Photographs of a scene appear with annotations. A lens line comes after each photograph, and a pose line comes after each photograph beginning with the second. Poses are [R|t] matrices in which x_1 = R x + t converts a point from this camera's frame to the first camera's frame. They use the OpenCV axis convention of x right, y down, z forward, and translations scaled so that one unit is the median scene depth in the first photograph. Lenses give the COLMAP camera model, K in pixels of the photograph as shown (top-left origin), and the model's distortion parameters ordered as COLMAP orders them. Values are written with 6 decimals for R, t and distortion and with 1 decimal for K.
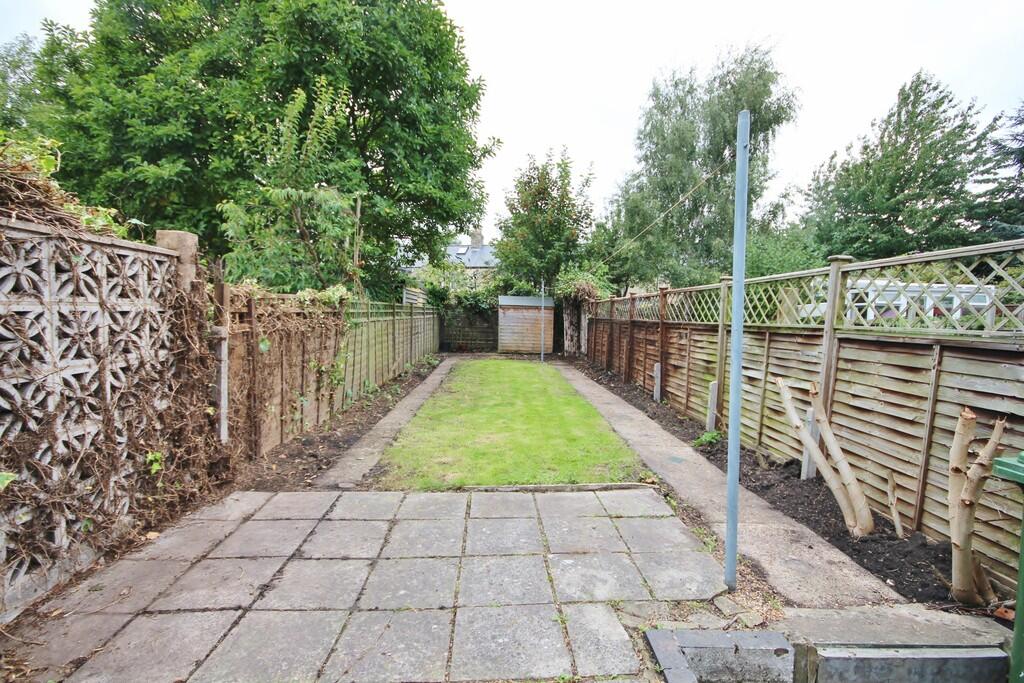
lens RADIAL K [[472.9, 0, 512.6], [0, 472.9, 344.3], [0, 0, 1]] dist [-0.000241, -0.002015]
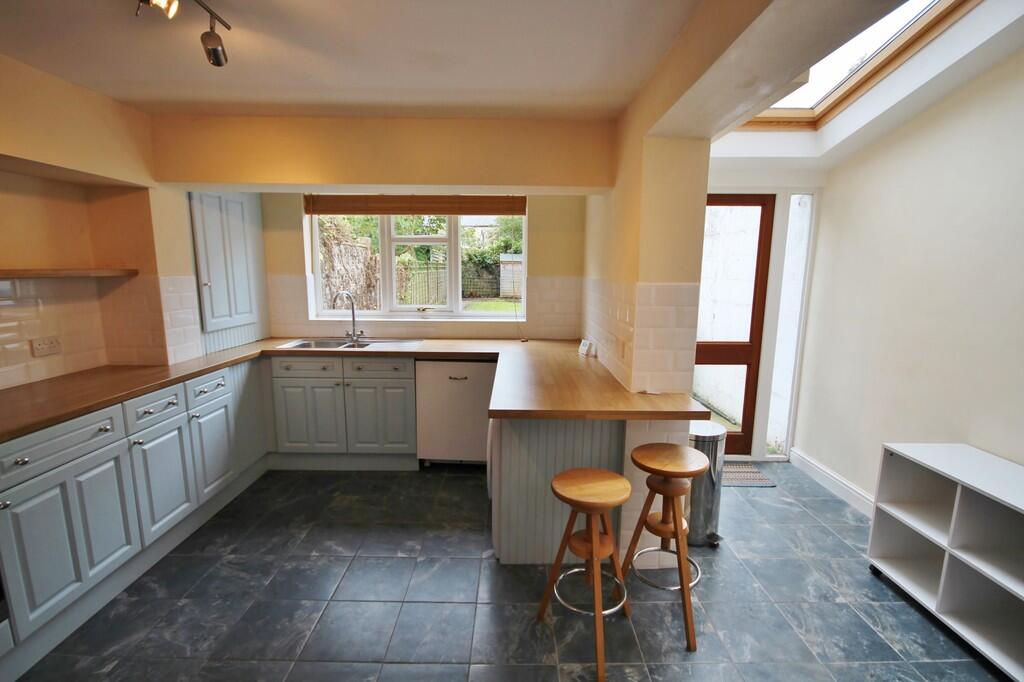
lens RADIAL K [[472.9, 0, 510.3], [0, 472.9, 345.7], [0, 0, 1]] dist [-0.000241, -0.002015]
pose [[0.999582, -0.001125, -0.028872, 0.035447], [0.003972, 0.995107, 0.098722, 0.020317], [0.028620, -0.098796, 0.994696, -0.313196]]
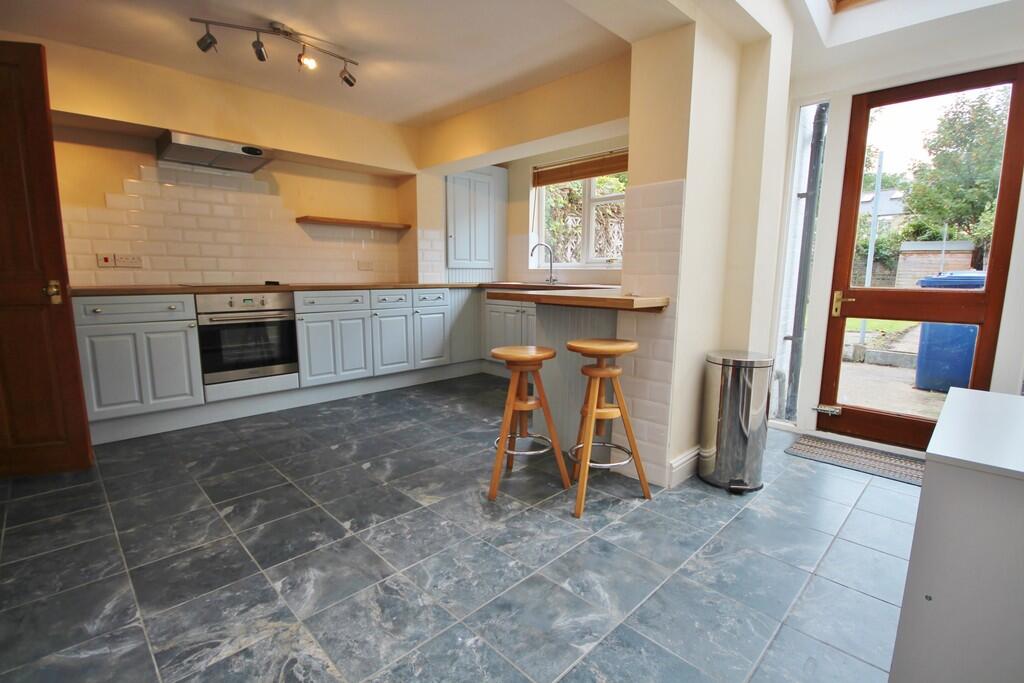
lens RADIAL K [[472.9, 0, 509.9], [0, 472.9, 341.7], [0, 0, 1]] dist [-0.000241, -0.002015]
pose [[0.684118, 0.097618, -0.722809, 0.143317], [-0.041804, 0.994622, 0.094761, 0.047996], [0.728172, -0.034612, 0.684520, -0.300671]]
